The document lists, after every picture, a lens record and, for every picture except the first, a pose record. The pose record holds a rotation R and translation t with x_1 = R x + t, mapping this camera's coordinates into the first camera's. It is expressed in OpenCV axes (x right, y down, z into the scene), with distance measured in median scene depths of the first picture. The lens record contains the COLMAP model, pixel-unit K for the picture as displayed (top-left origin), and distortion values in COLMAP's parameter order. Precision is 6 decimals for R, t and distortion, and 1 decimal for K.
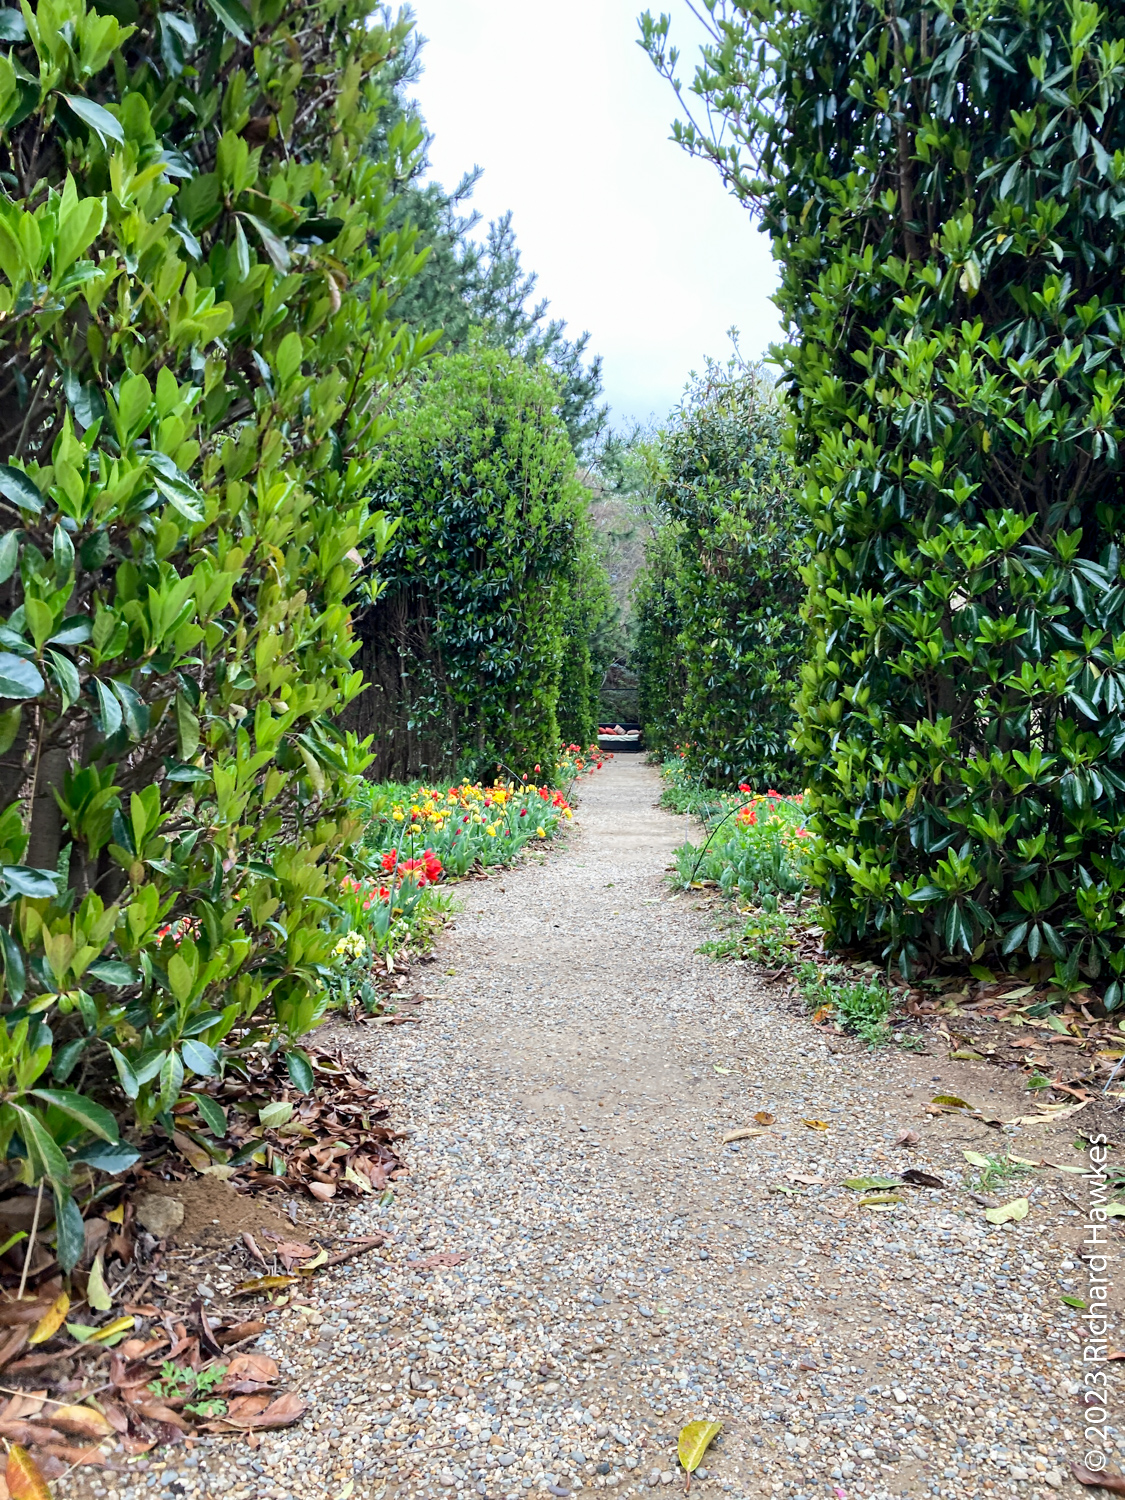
lens RADIAL K [[1149.2, 0, 562.5], [0, 1149.2, 750.0], [0, 0, 1]] dist [0.102354, -0.105322]
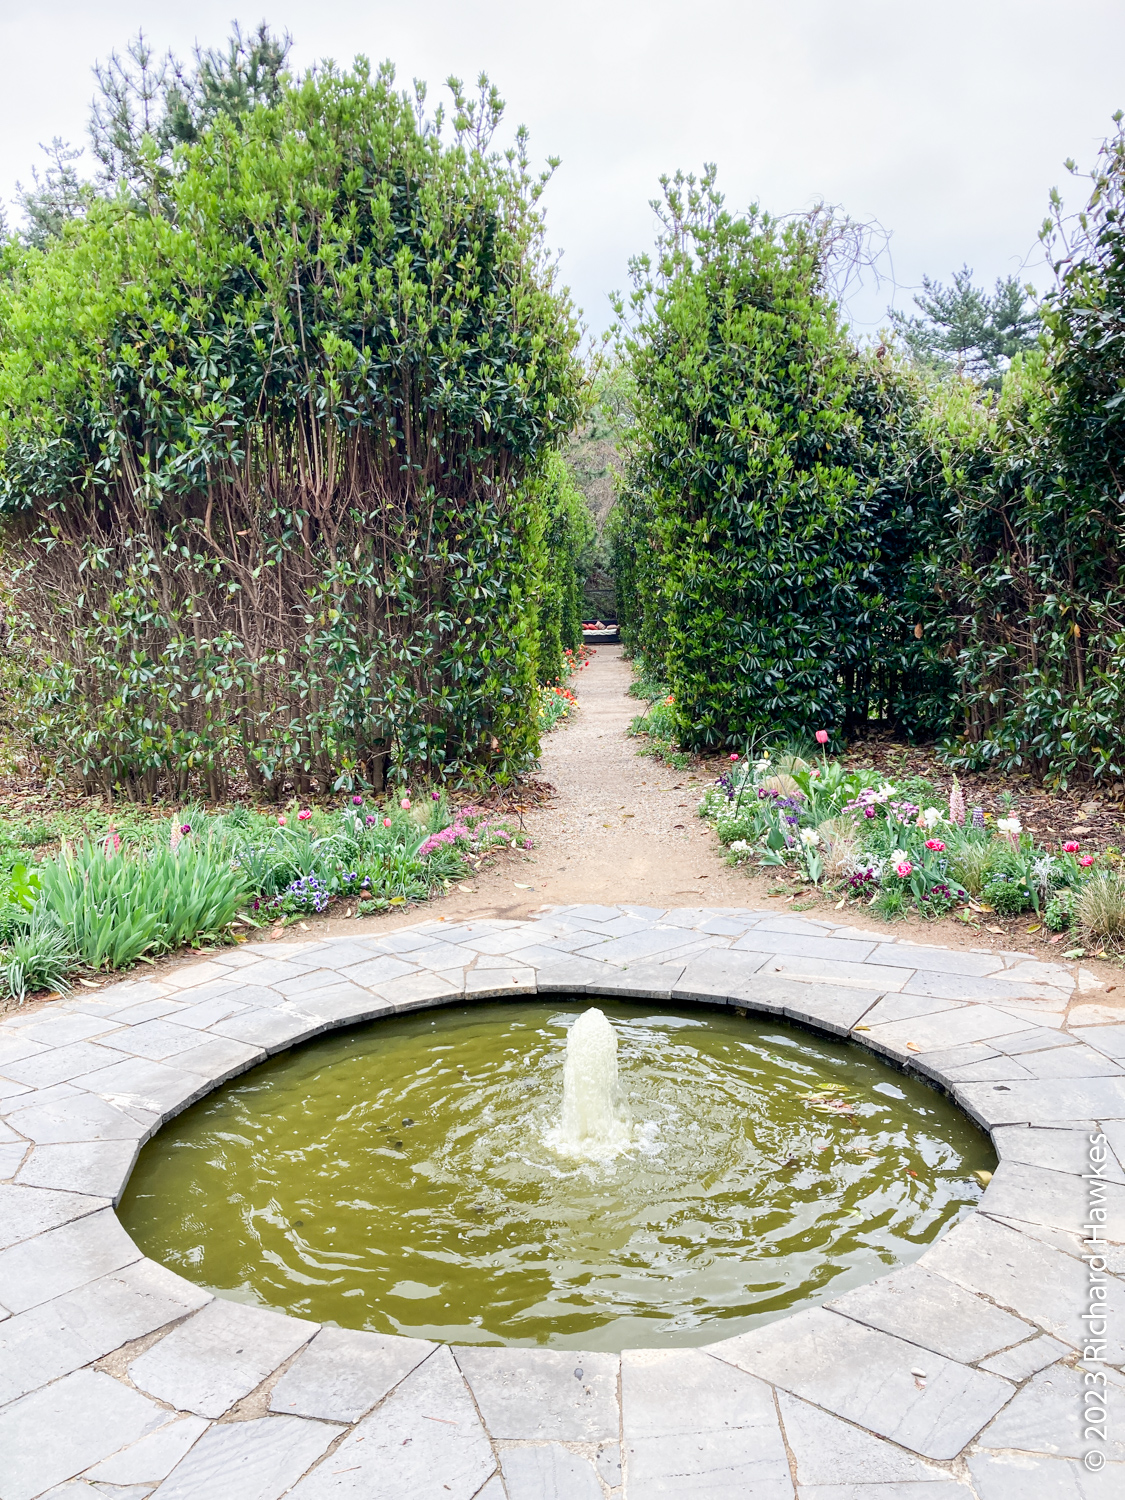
lens RADIAL K [[1149.2, 0, 562.5], [0, 1149.2, 750.0], [0, 0, 1]] dist [0.102354, -0.105322]
pose [[0.999044, -0.041698, 0.013167, -0.109437], [0.040121, 0.993851, 0.103204, -0.149739], [-0.017389, -0.102577, 0.994573, -2.079658]]
